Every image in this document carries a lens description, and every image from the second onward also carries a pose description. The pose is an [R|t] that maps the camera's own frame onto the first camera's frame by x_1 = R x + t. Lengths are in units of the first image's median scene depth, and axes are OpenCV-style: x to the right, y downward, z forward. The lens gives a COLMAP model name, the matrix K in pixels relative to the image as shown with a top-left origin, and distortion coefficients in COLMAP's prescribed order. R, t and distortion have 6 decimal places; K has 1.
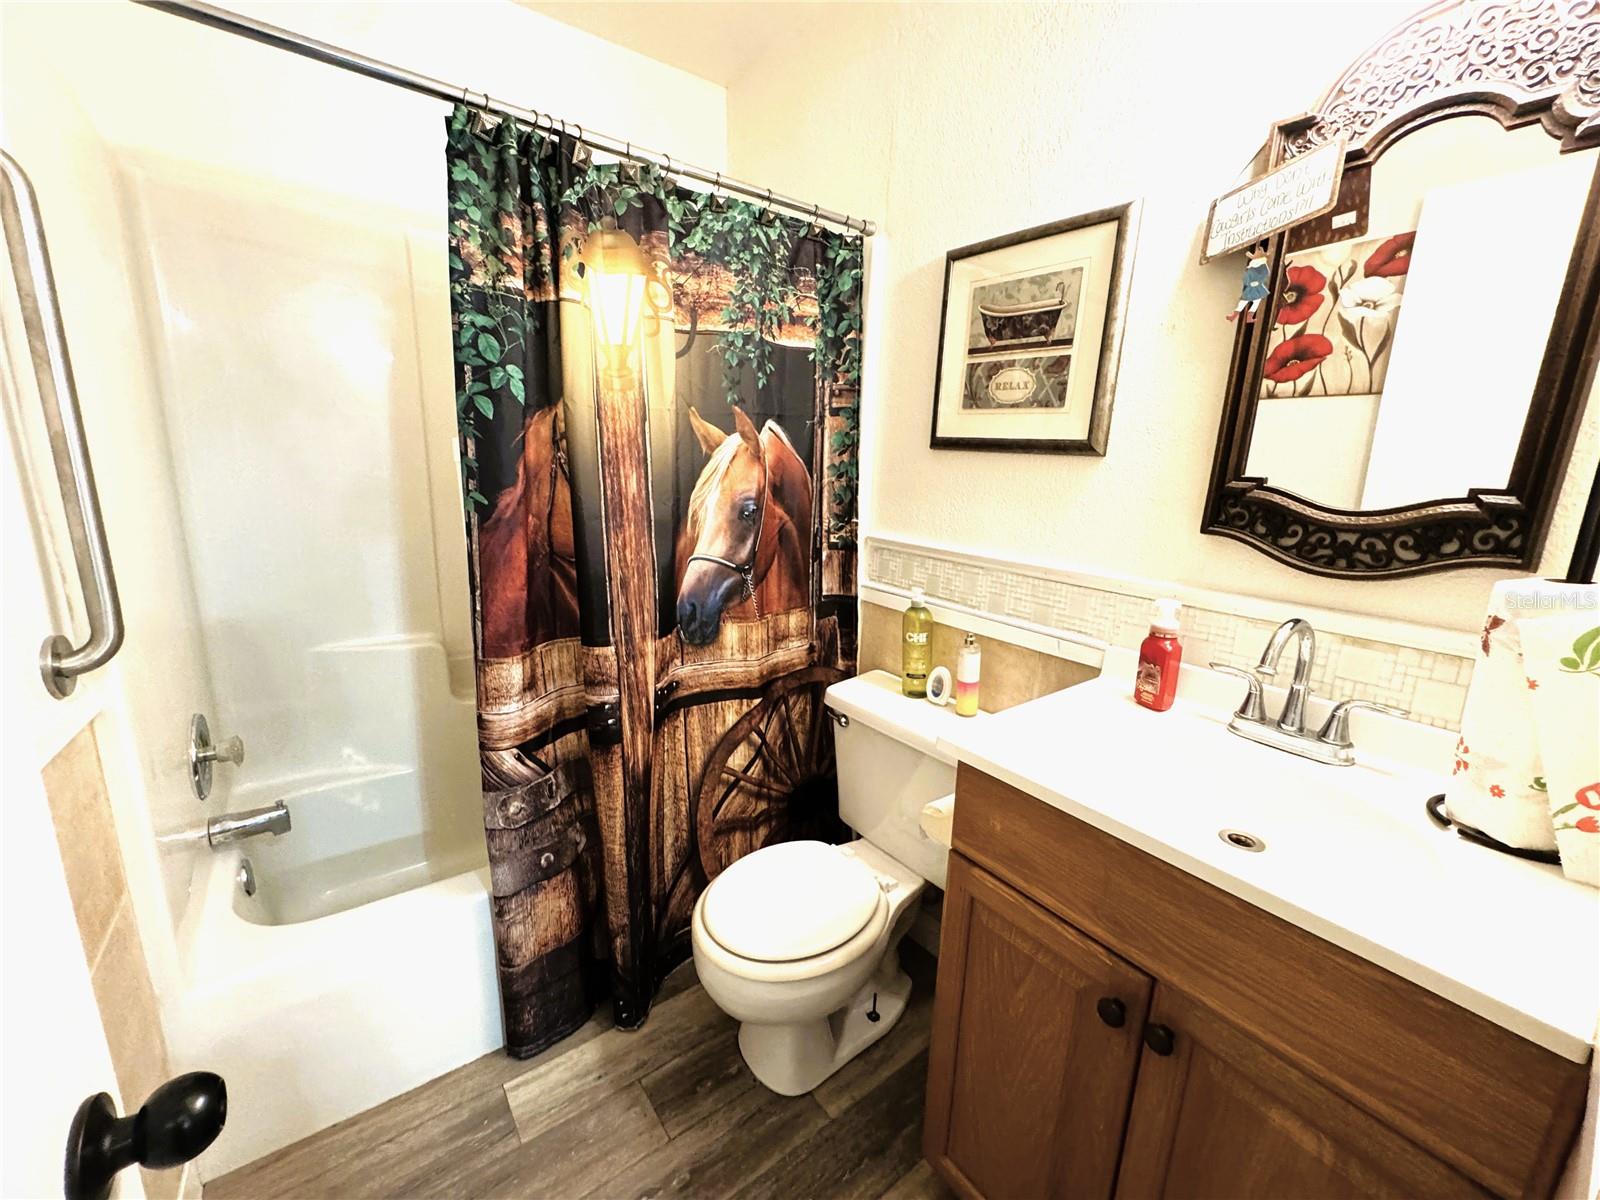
lens RADIAL K [[633.7, 0, 753.9], [0, 633.7, 596.0], [0, 0, 1]] dist [-0.007436, -0.000117]
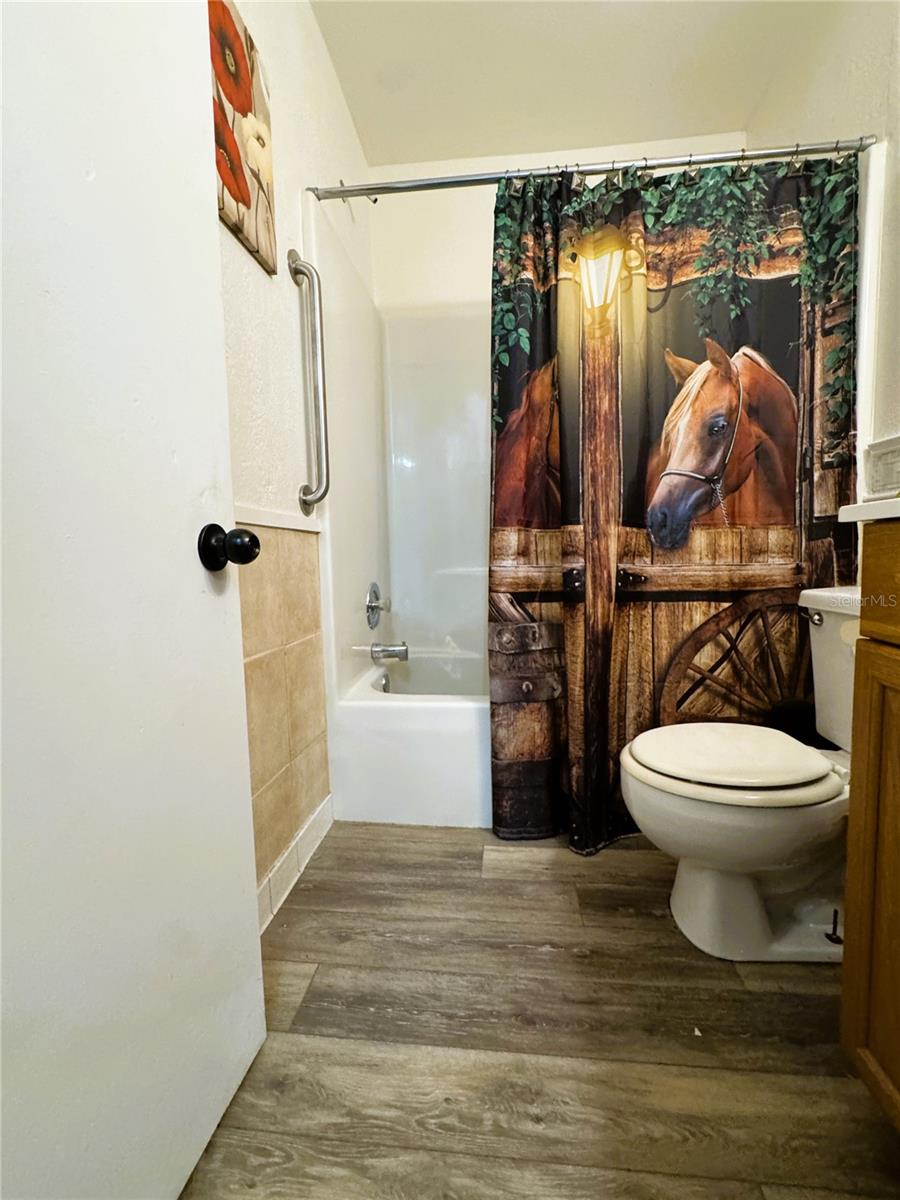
lens RADIAL K [[479.2, 0, 450.0], [0, 479.2, 600.0], [0, 0, 1]] dist [-0.002416, -0.000437]
pose [[0.755005, 0.032600, -0.654908, 0.217552], [-0.113852, 0.990111, -0.081967, 0.325818], [0.645760, 0.136448, 0.751250, 0.078996]]
